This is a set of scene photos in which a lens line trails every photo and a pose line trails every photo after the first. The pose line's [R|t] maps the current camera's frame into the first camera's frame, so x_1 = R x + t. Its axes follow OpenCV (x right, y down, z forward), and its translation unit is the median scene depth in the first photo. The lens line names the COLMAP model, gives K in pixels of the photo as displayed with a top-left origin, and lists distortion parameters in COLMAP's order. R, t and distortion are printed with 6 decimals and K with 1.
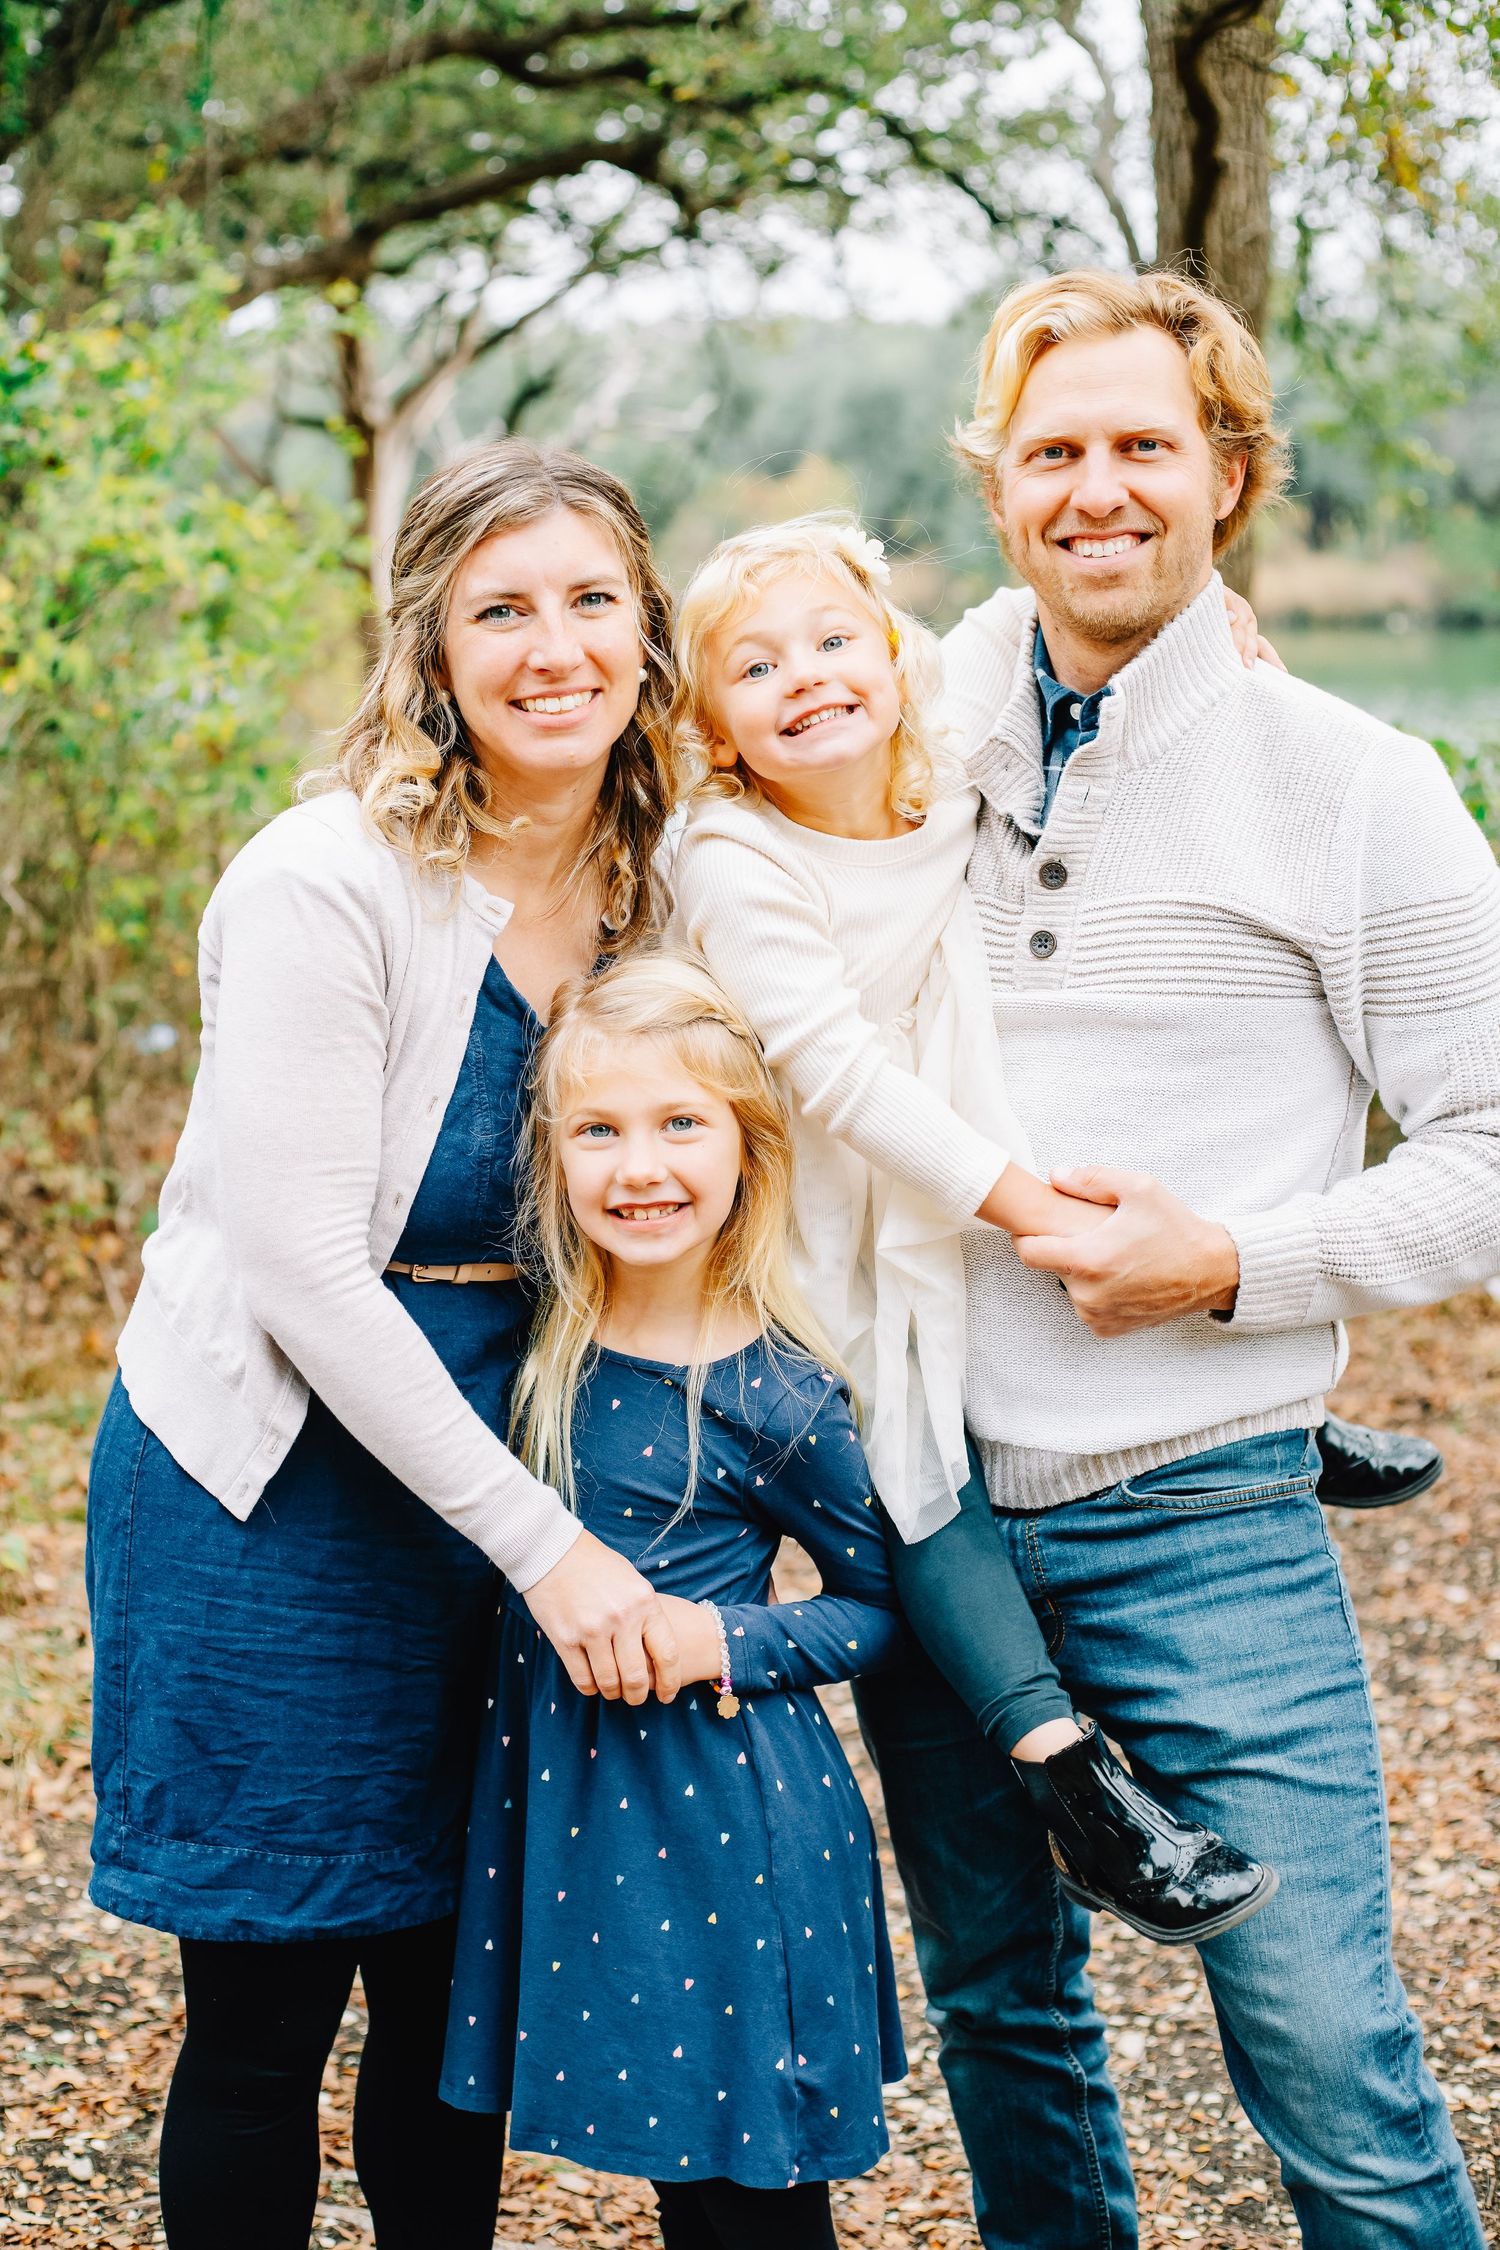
lens RADIAL K [[3297.3, 0, 904.2], [0, 3297.3, 1126.7], [0, 0, 1]] dist [-0.148385, -0.104537]
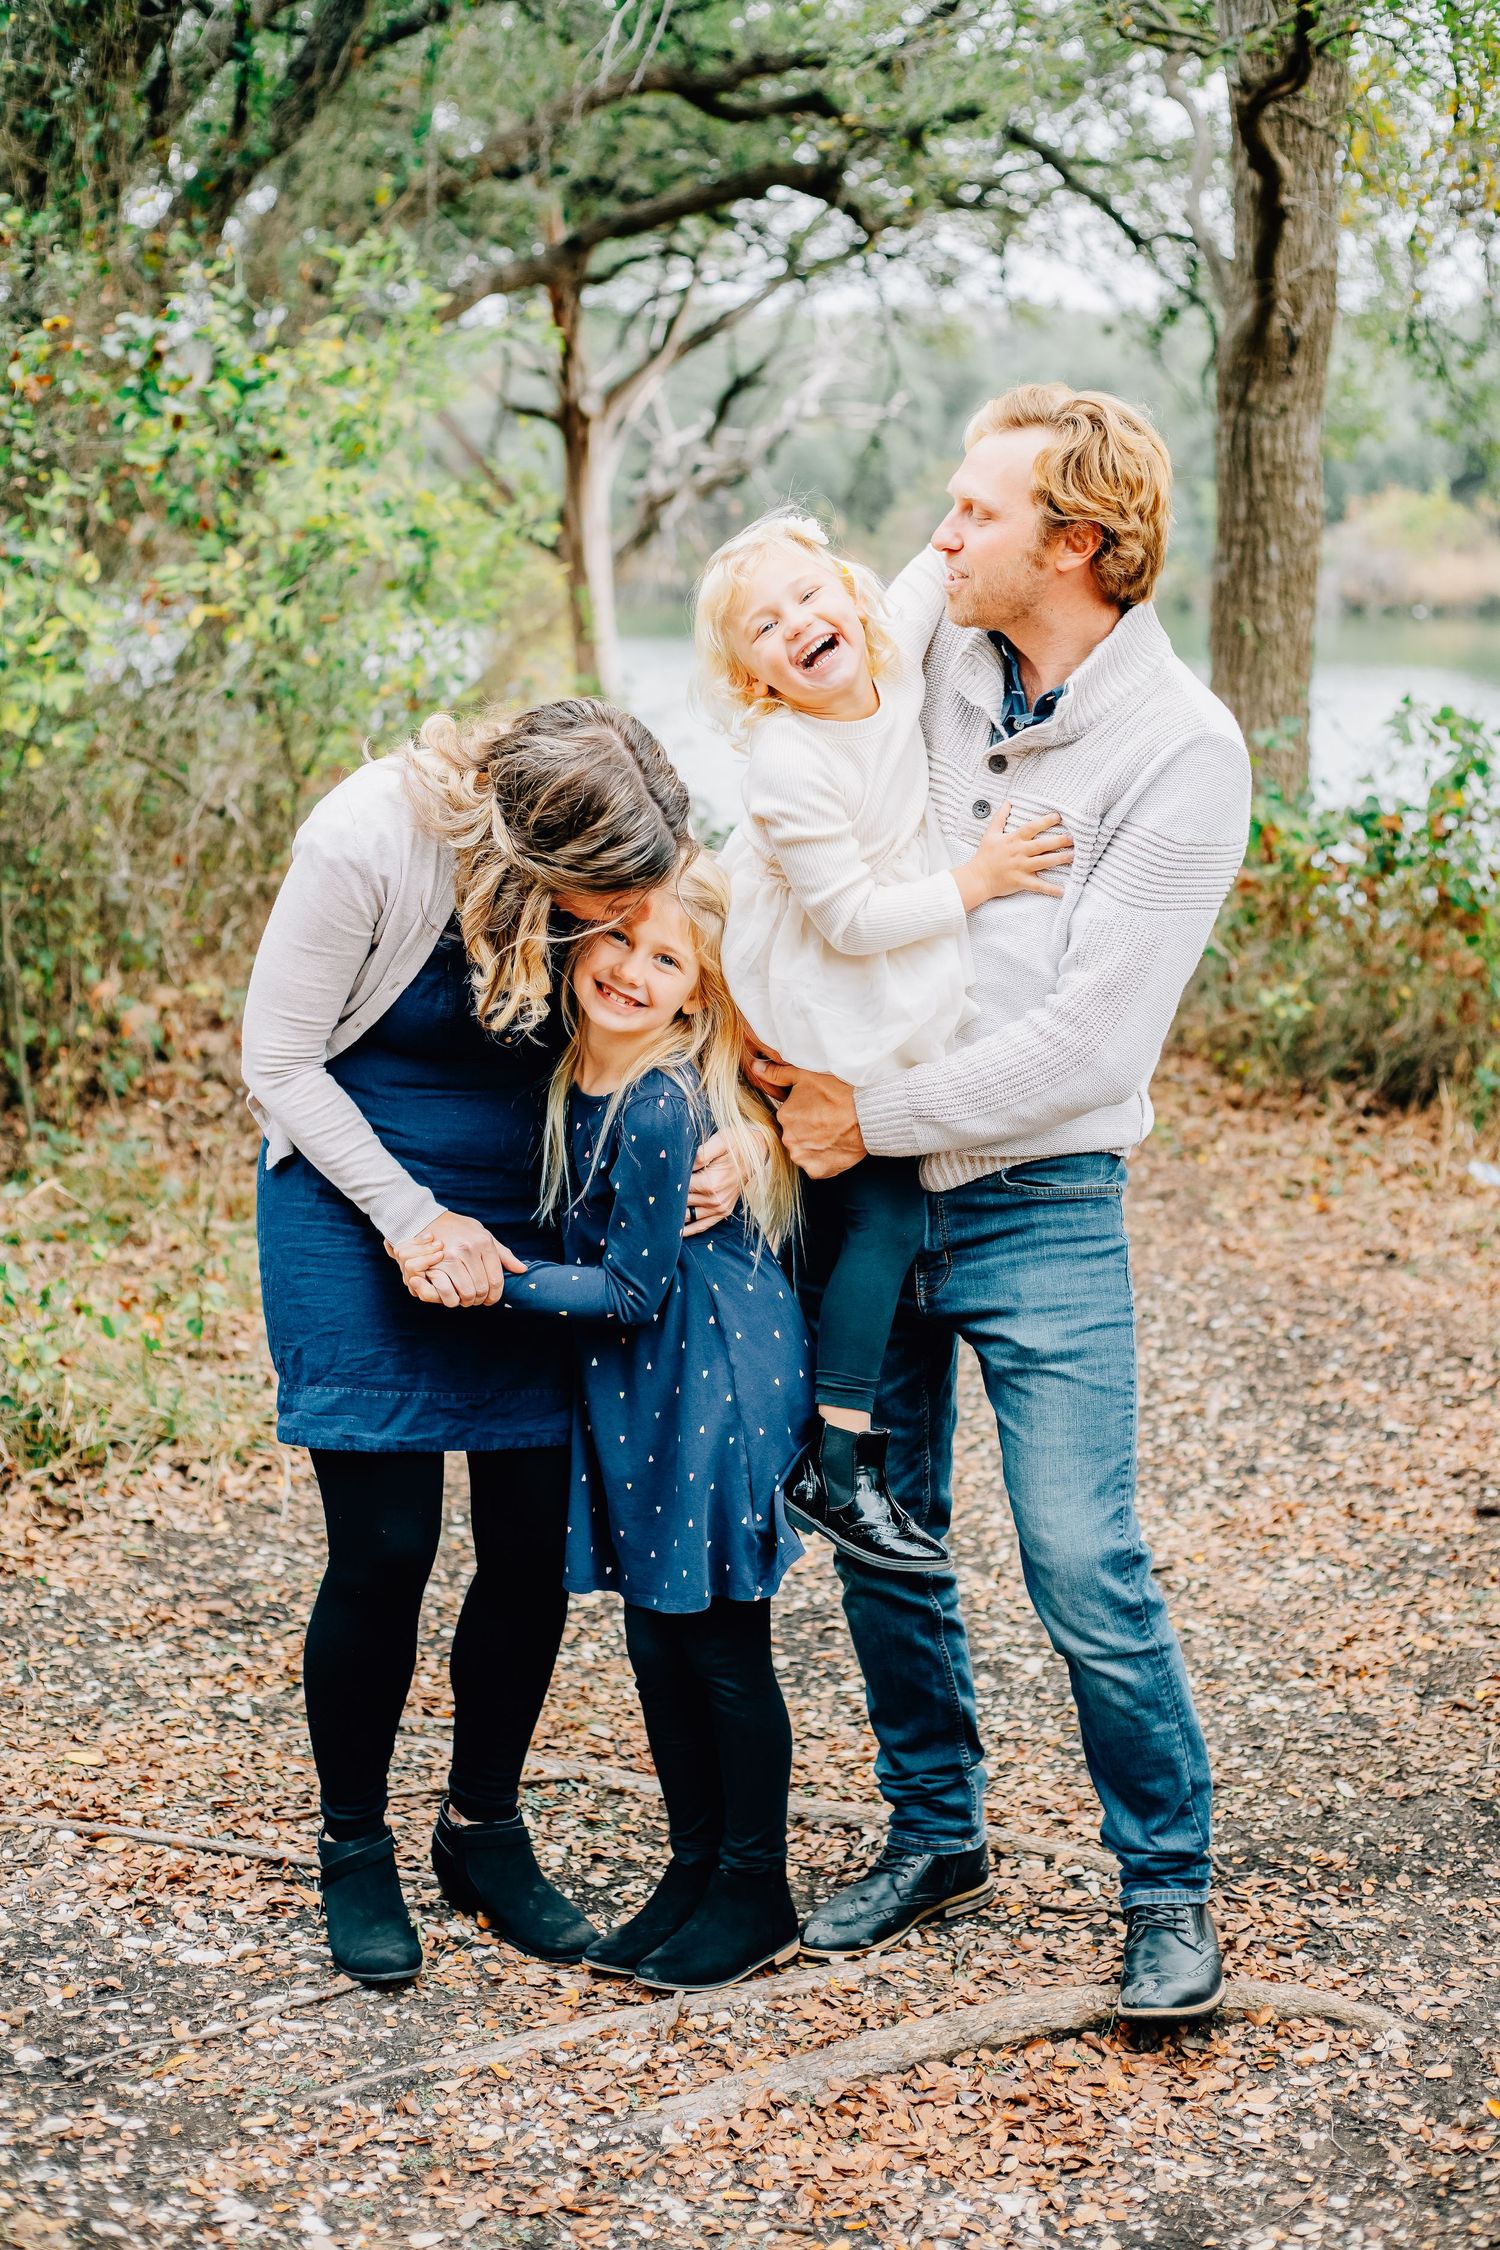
lens RADIAL K [[3389.5, 0, 750.0], [0, 3389.5, 1125.0], [0, 0, 1]] dist [-0.280677, 0.004704]
pose [[0.992603, 0.025385, -0.118720, 0.066703], [-0.025435, 0.999676, 0.001092, 0.039068], [0.118709, 0.001936, 0.992927, -0.215370]]
